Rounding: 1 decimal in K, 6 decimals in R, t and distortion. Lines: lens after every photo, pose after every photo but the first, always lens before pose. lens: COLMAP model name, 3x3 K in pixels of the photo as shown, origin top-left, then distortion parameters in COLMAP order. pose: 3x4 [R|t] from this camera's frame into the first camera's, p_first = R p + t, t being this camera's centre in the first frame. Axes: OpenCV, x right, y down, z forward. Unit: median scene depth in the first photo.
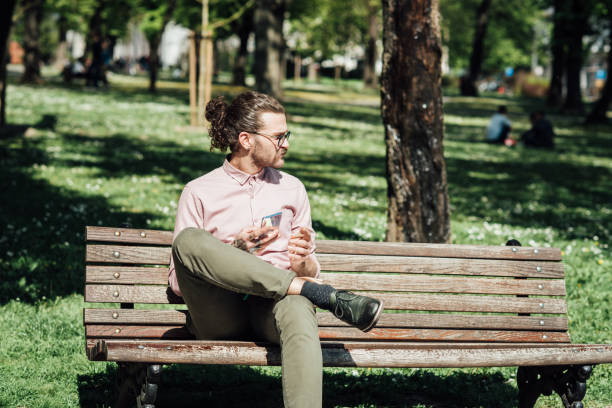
lens RADIAL K [[583.8, 0, 306.0], [0, 583.8, 179.6], [0, 0, 1]] dist [-0.005651, -0.013522]
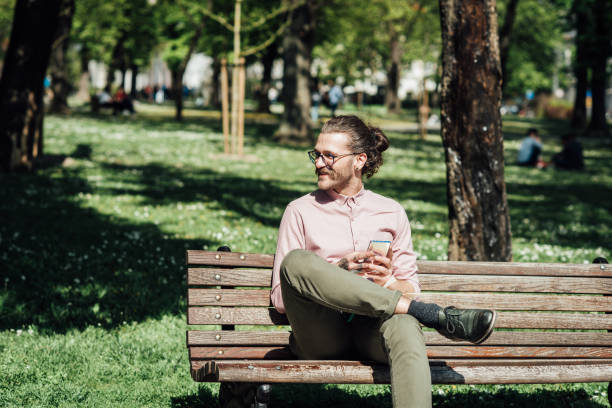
lens RADIAL K [[584.5, 0, 306.0], [0, 584.5, 204.0], [0, 0, 1]] dist [-0.005689, -0.010200]
pose [[0.999867, -0.015227, -0.005850, -0.101905], [0.015200, 0.999874, -0.004591, 0.004552], [0.005920, 0.004502, 0.999972, -0.012730]]
